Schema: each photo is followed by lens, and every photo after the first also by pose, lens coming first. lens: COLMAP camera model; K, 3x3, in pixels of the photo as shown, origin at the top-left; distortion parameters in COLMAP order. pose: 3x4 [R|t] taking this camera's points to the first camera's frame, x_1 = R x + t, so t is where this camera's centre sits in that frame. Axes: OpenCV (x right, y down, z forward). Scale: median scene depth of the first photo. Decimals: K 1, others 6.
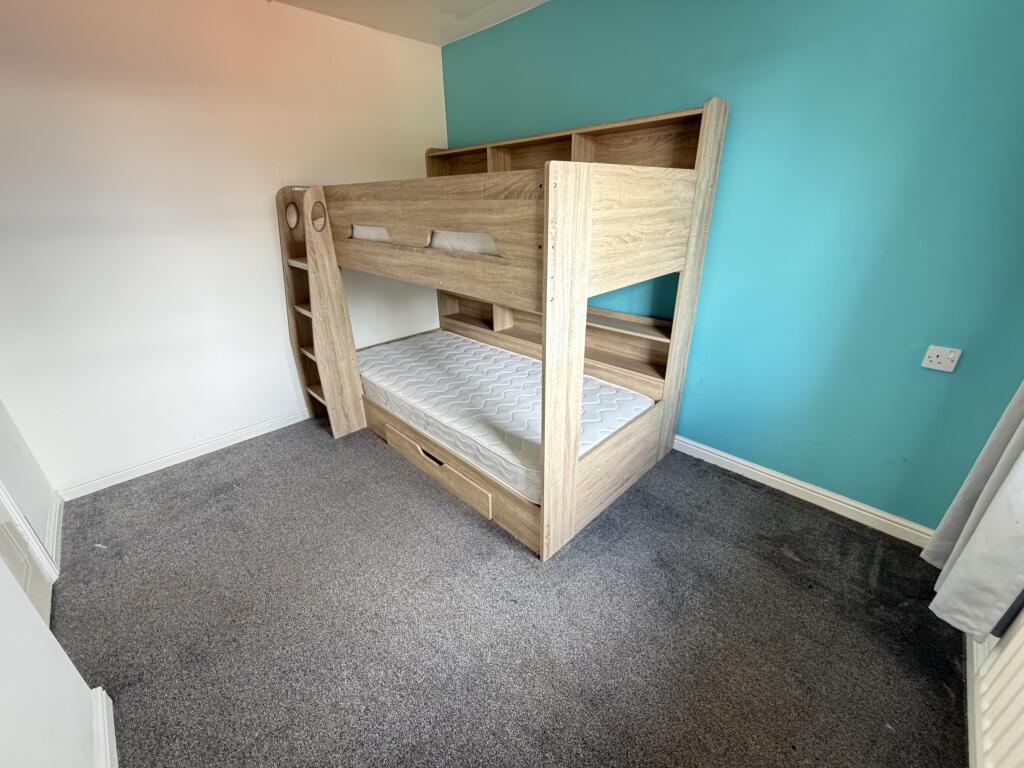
lens RADIAL K [[407.2, 0, 508.7], [0, 407.2, 382.8], [0, 0, 1]] dist [-0.003203, -0.000563]
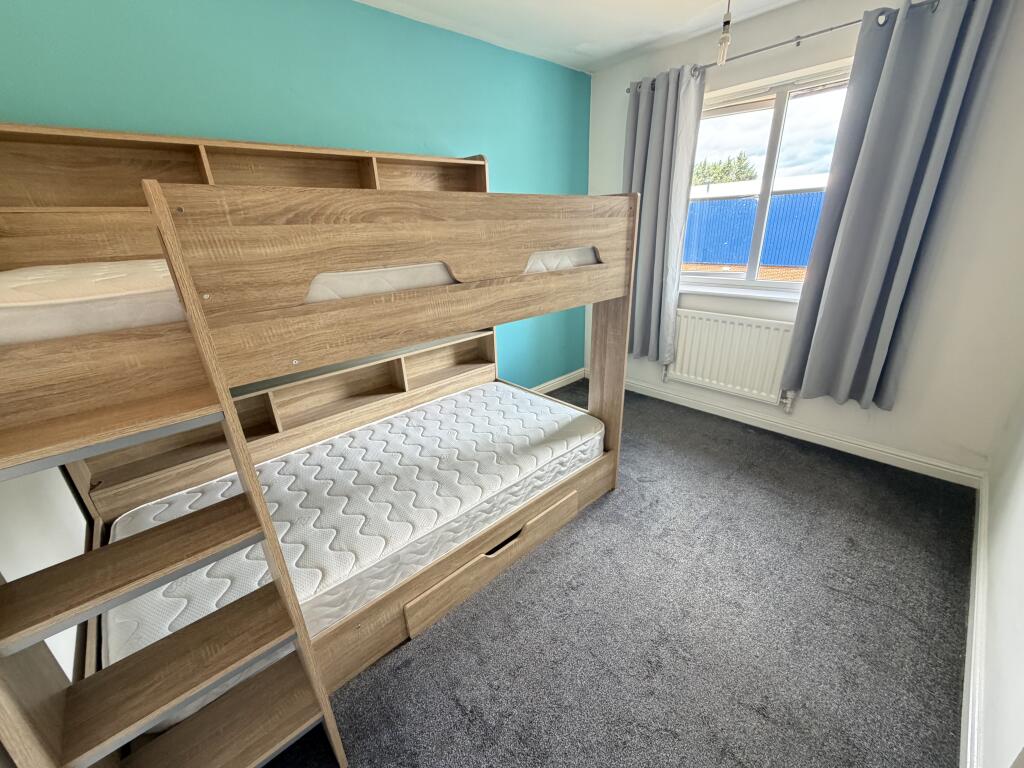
lens RADIAL K [[407.2, 0, 508.7], [0, 407.2, 382.8], [0, 0, 1]] dist [-0.003203, -0.000563]
pose [[0.040586, -0.349301, 0.936131, -1.018390], [0.441964, 0.846541, 0.296710, -0.382606], [-0.896114, 0.401694, 0.188736, 0.904438]]
